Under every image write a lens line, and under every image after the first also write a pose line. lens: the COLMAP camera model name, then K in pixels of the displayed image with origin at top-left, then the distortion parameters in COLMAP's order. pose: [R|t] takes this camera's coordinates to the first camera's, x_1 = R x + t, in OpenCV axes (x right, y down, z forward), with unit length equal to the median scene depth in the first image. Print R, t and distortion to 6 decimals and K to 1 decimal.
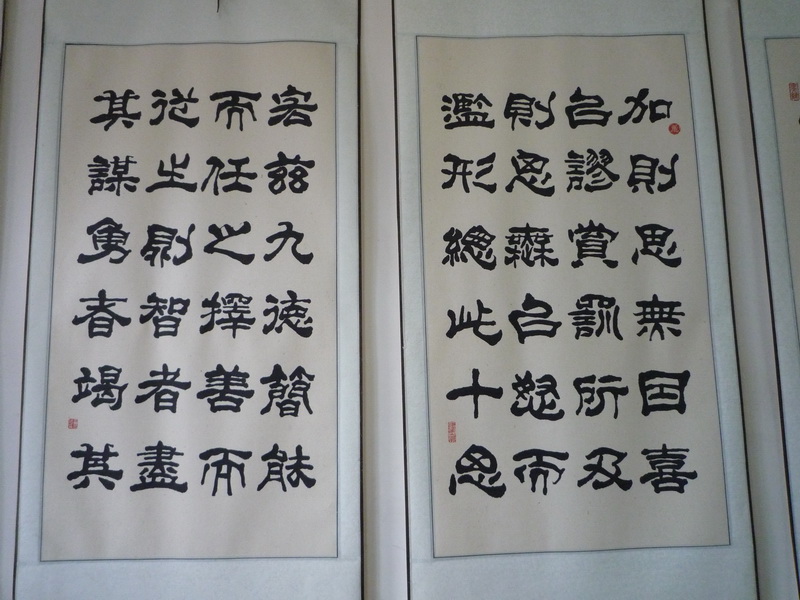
lens RADIAL K [[582.1, 0, 400.4], [0, 582.1, 297.4], [0, 0, 1]] dist [-0.007873, -0.016278]
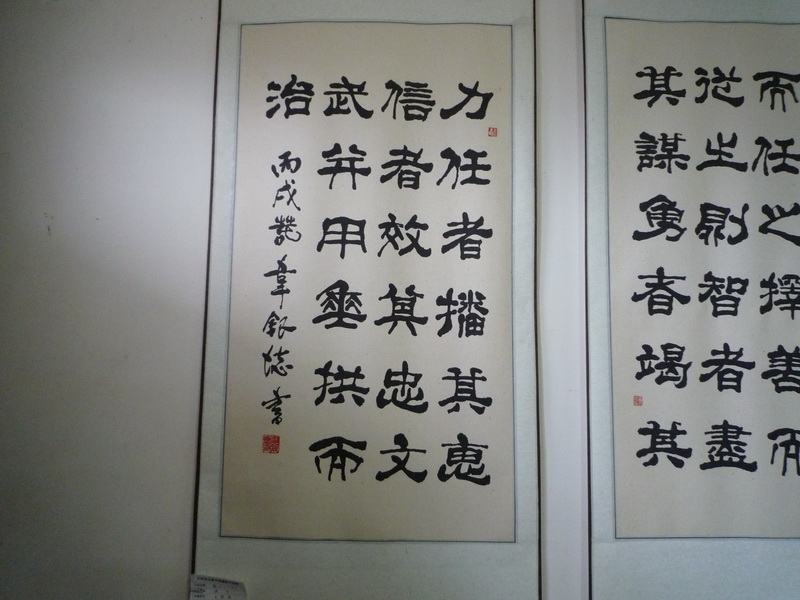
lens RADIAL K [[582.1, 0, 400.6], [0, 582.1, 302.1], [0, 0, 1]] dist [-0.007873, -0.016278]
pose [[0.999565, 0.026621, -0.012687, -0.942623], [-0.026474, 0.999582, 0.011627, 0.046595], [0.012991, -0.011286, 0.999852, -0.000567]]
